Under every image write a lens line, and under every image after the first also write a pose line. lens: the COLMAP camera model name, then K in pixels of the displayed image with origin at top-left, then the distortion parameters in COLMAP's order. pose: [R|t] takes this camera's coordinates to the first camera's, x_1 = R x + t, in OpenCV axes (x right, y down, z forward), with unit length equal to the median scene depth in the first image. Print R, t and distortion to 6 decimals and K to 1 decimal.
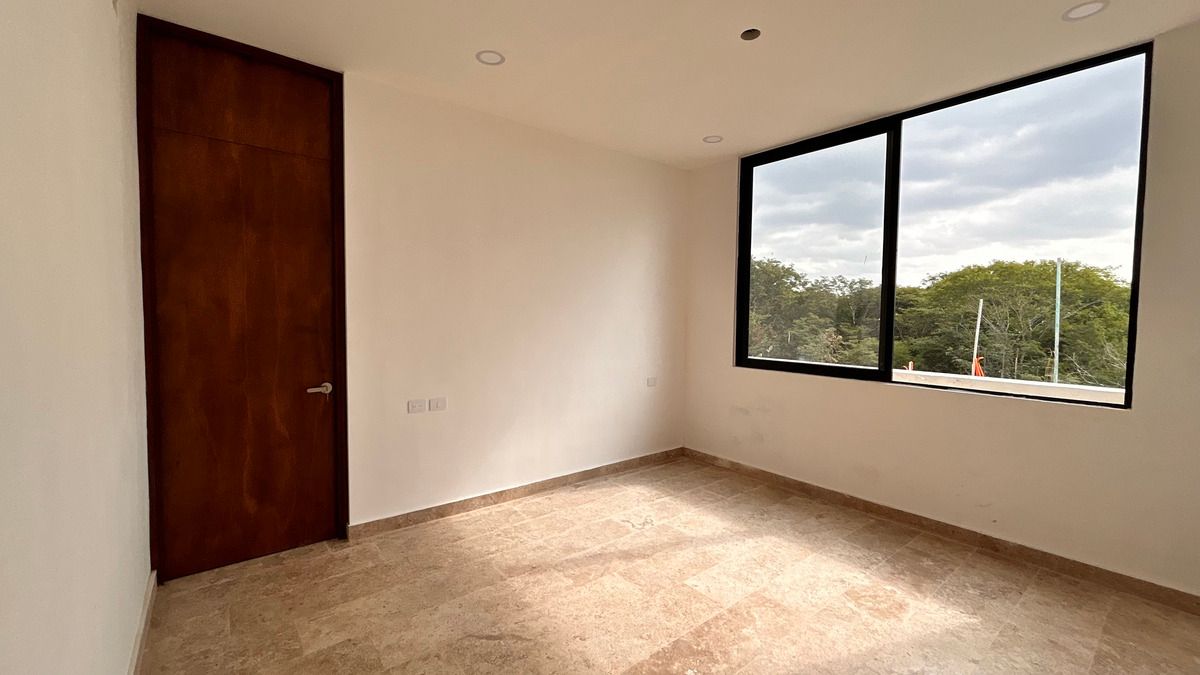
lens RADIAL K [[484.7, 0, 598.4], [0, 484.7, 336.5], [0, 0, 1]] dist [-0.008322, 0.008165]
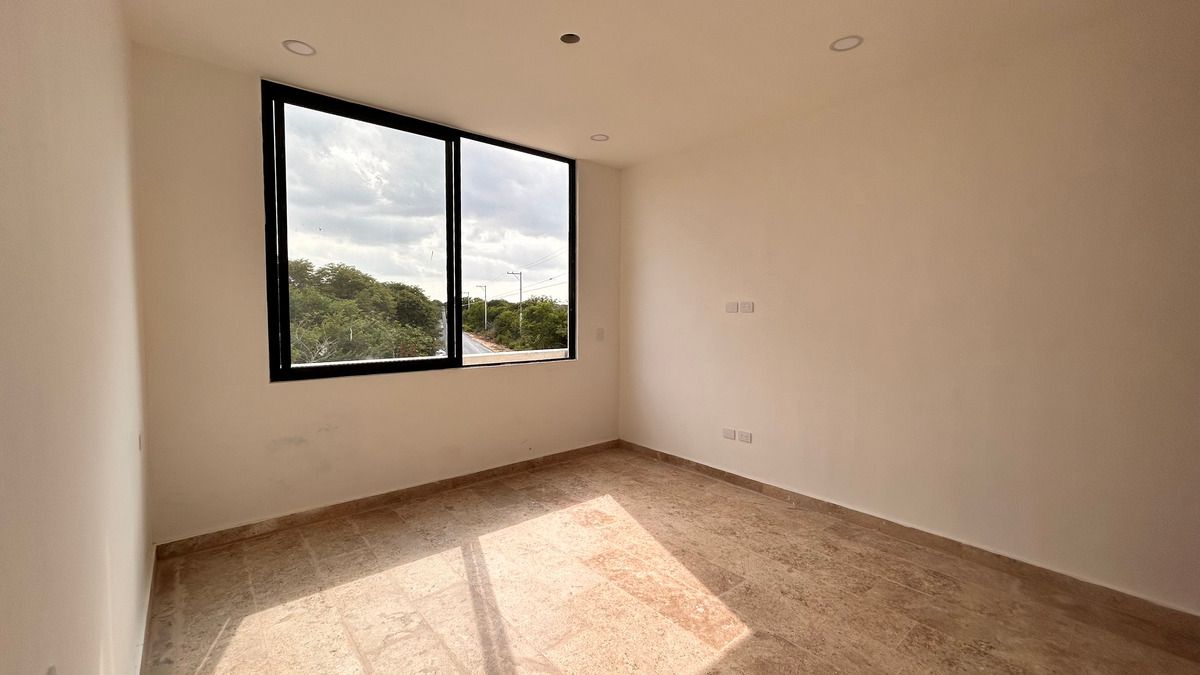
lens RADIAL K [[484.7, 0, 598.4], [0, 484.7, 336.5], [0, 0, 1]] dist [-0.008322, 0.008165]
pose [[-0.026189, -0.070183, 0.997190, -0.568670], [0.039266, 0.996690, 0.071179, -0.048147], [-0.998886, 0.041020, -0.023347, 0.741774]]
